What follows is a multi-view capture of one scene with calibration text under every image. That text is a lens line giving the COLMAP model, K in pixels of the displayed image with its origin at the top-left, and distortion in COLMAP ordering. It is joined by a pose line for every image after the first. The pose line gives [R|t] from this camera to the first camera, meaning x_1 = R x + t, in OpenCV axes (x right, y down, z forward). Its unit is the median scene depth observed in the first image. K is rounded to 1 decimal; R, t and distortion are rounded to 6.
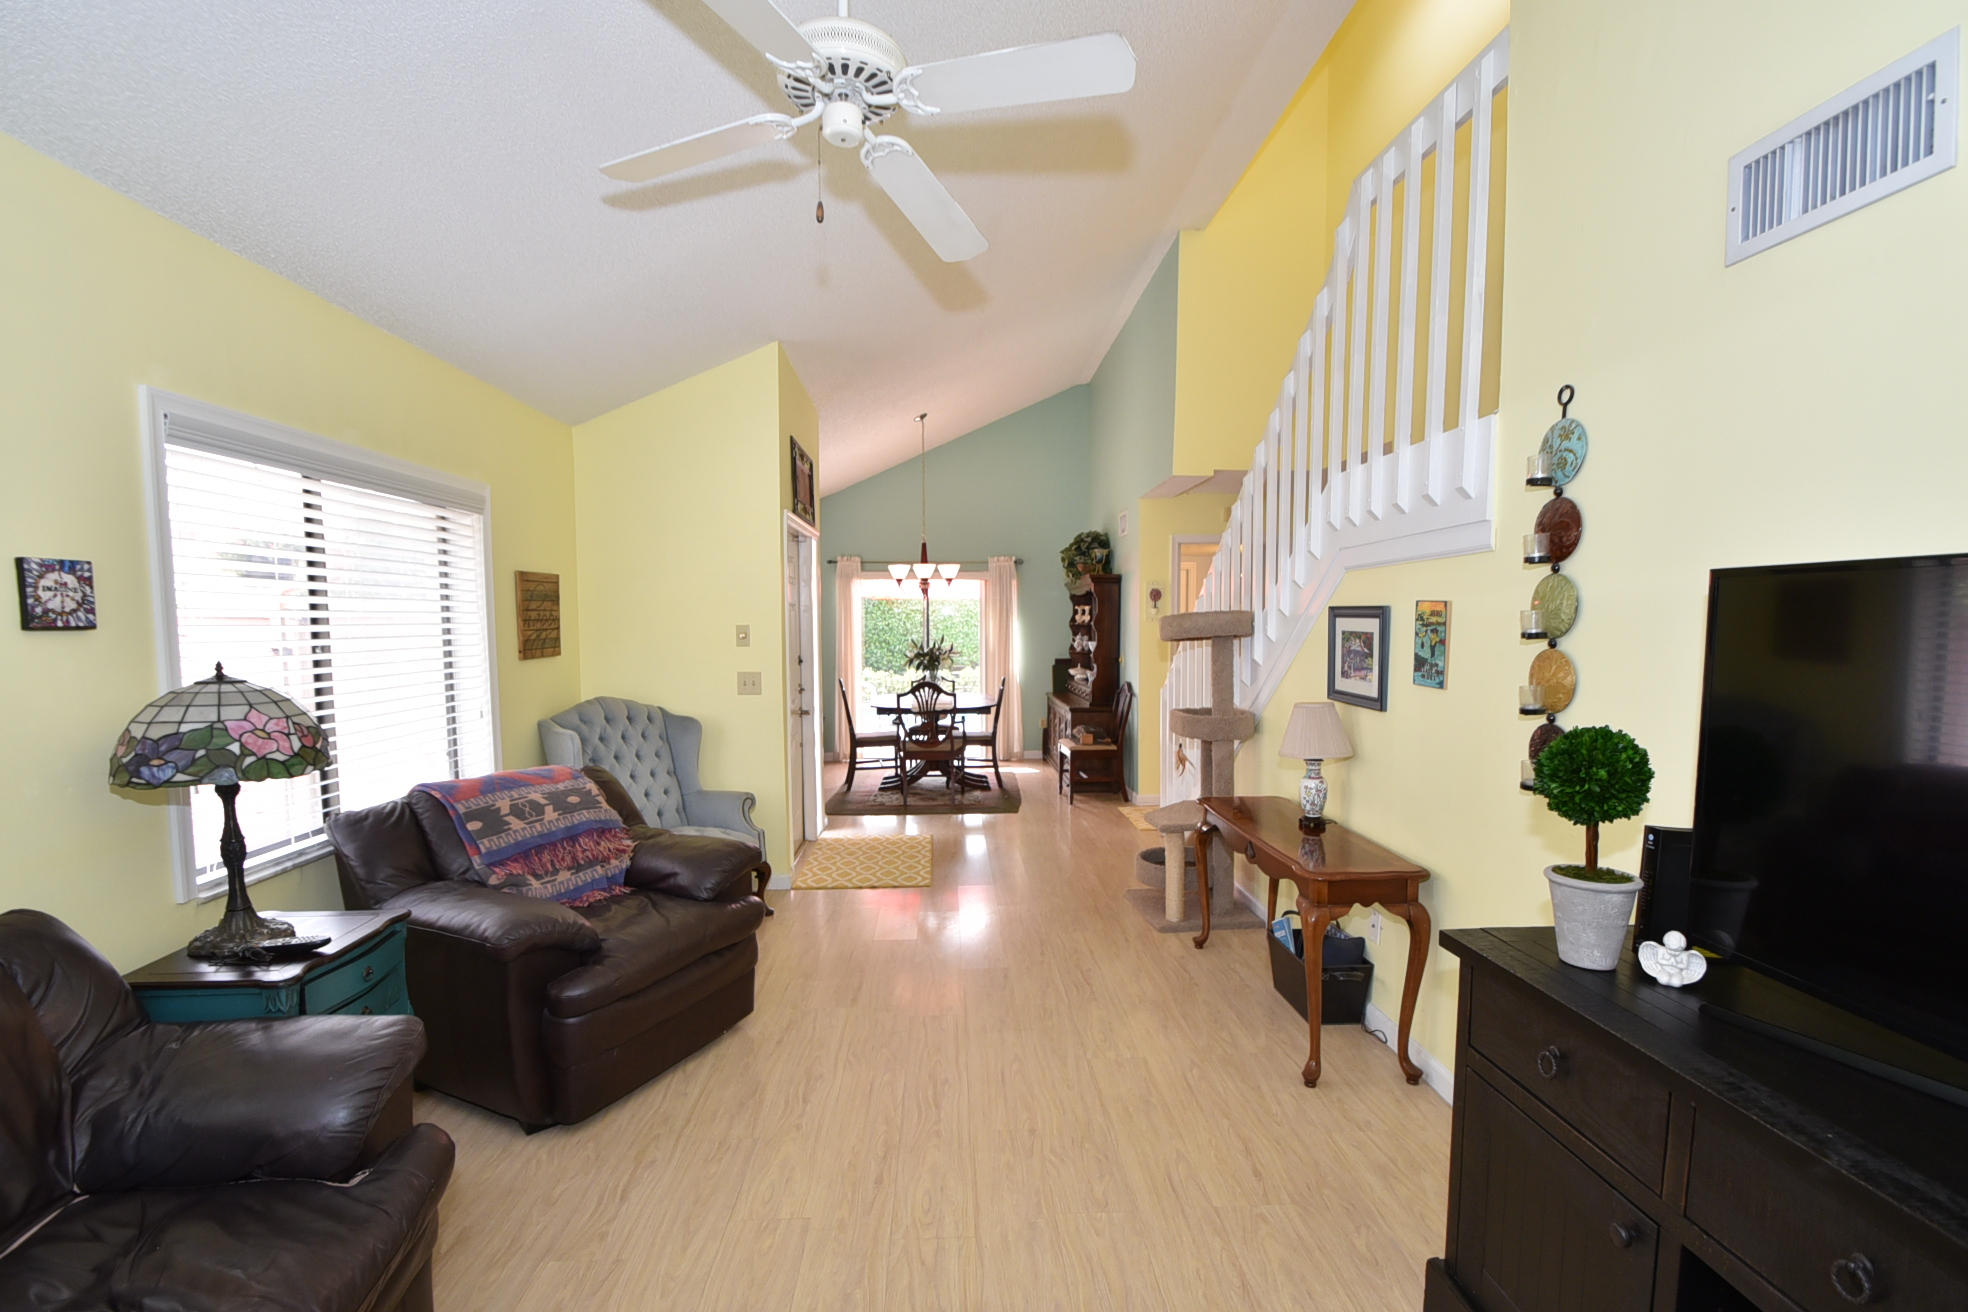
lens RADIAL K [[908.0, 0, 979.3], [0, 908.0, 687.4], [0, 0, 1]] dist [-0.003183, -0.006568]
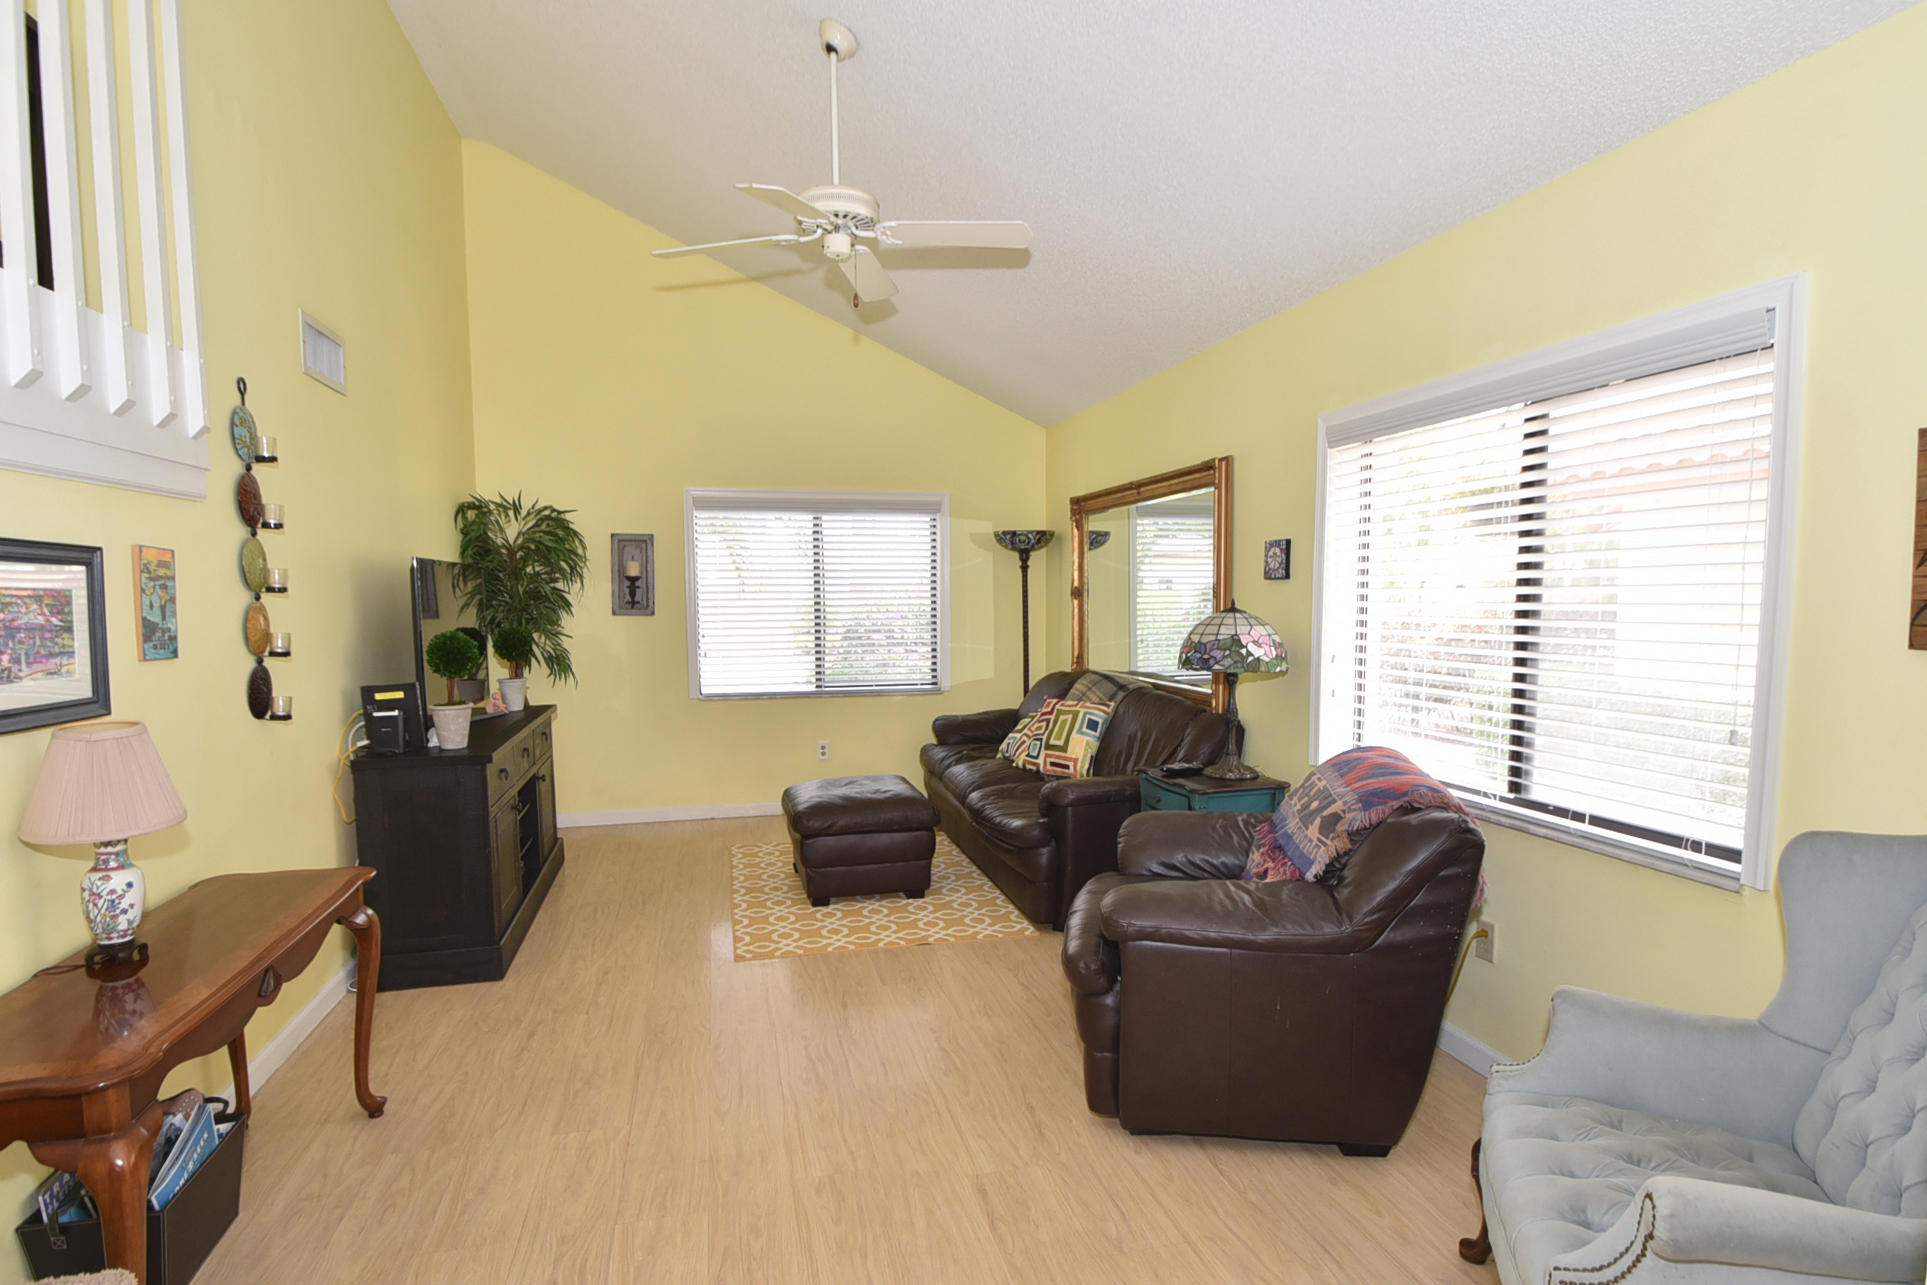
lens RADIAL K [[970.2, 0, 971.0], [0, 970.2, 658.0], [0, 0, 1]] dist [-0.001548, -0.000138]
pose [[-0.975092, 0.023161, -0.220587, 0.006765], [-0.007831, 0.990317, 0.138600, -0.118827], [0.221661, 0.136876, -0.965470, 1.908751]]
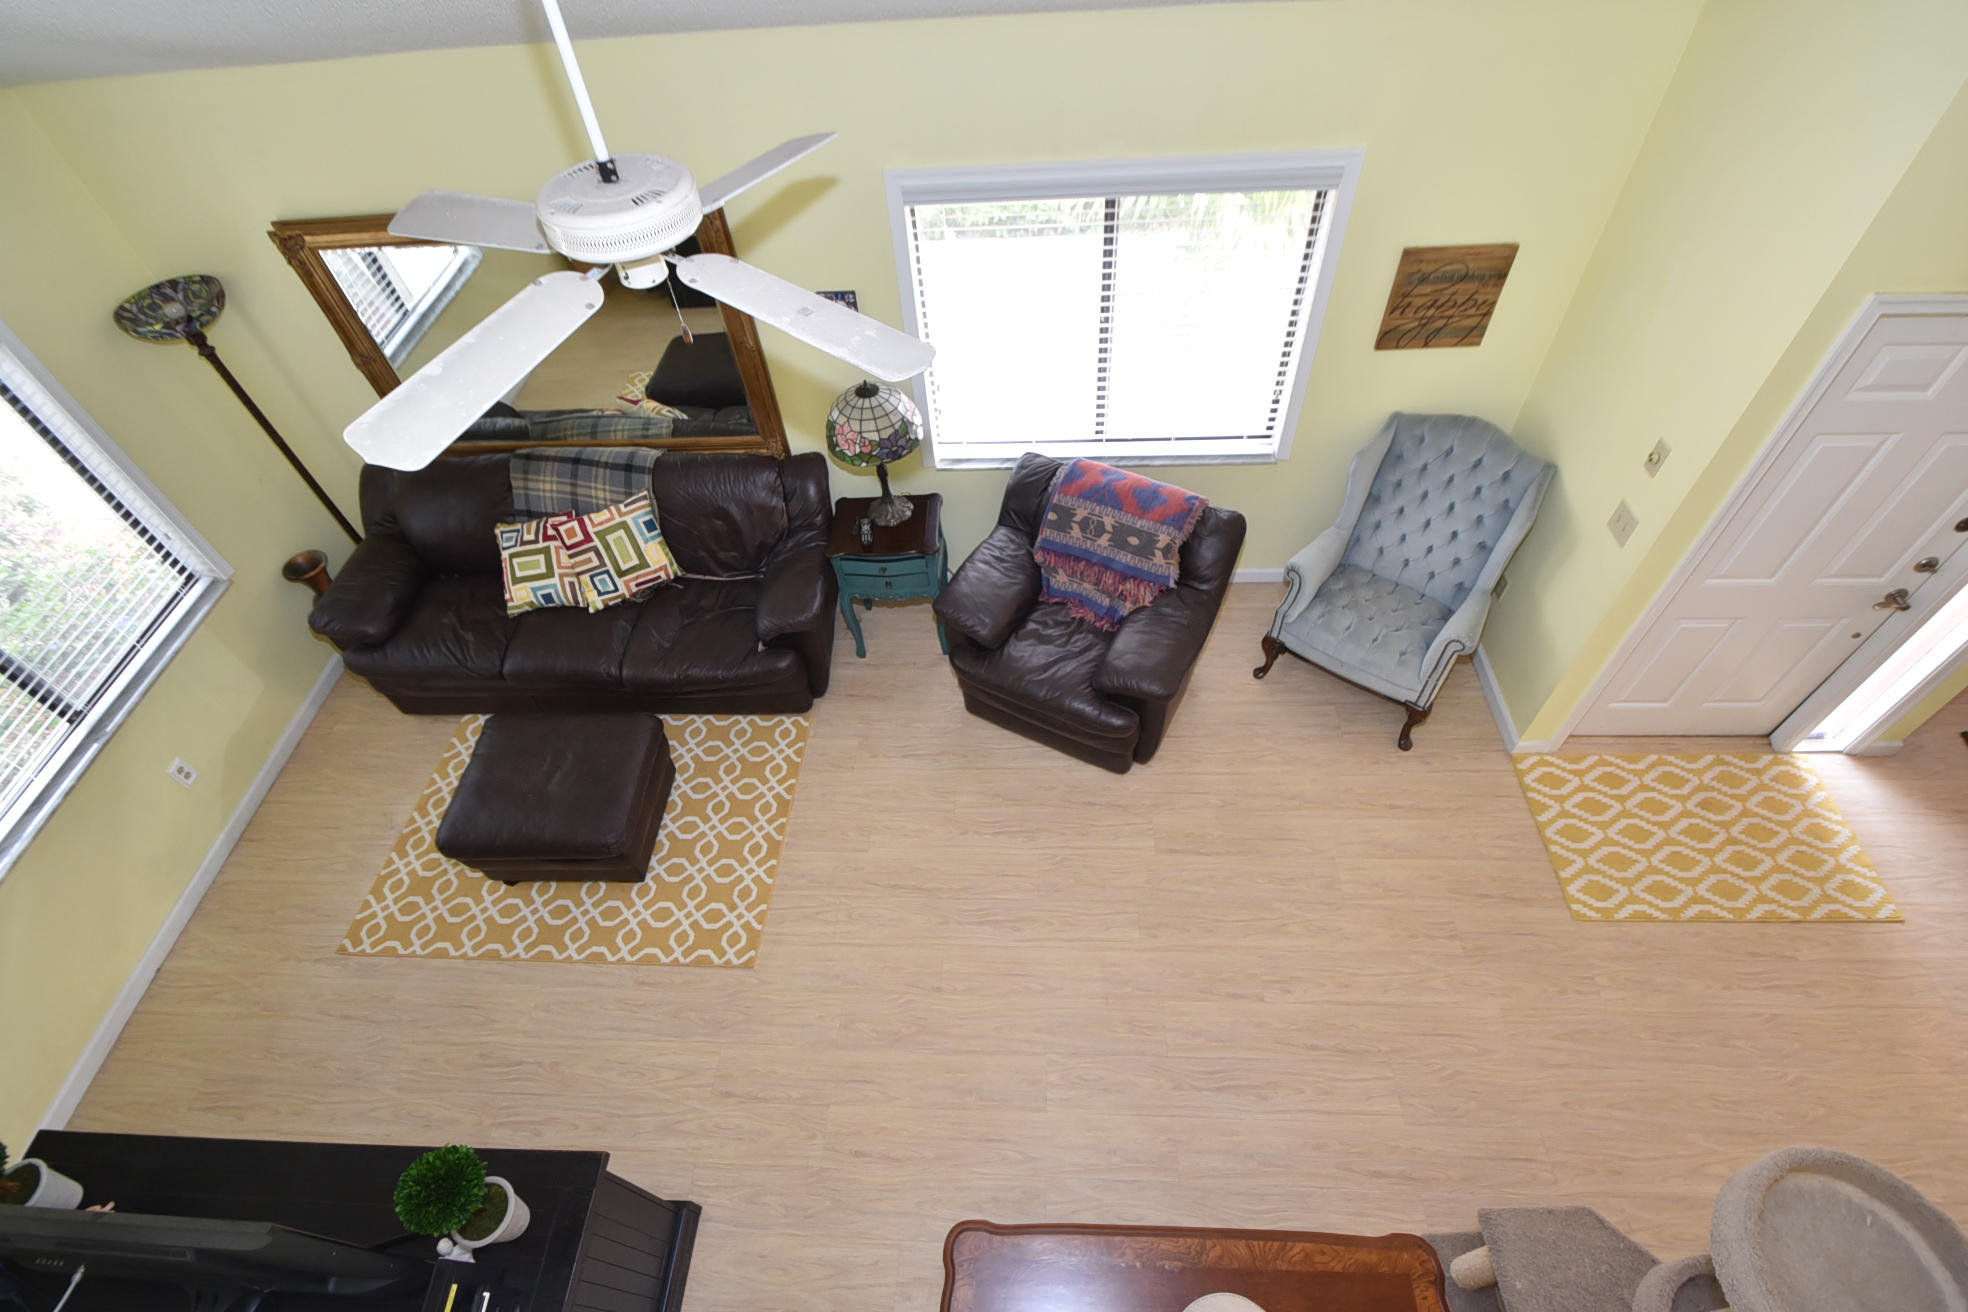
lens RADIAL K [[908.0, 0, 979.3], [0, 908.0, 687.4], [0, 0, 1]] dist [-0.003183, -0.006568]
pose [[-0.089477, 0.787771, -0.609435, 0.465040], [-0.002750, 0.611692, 0.791091, -0.750309], [0.995985, 0.072461, -0.052566, 0.984576]]
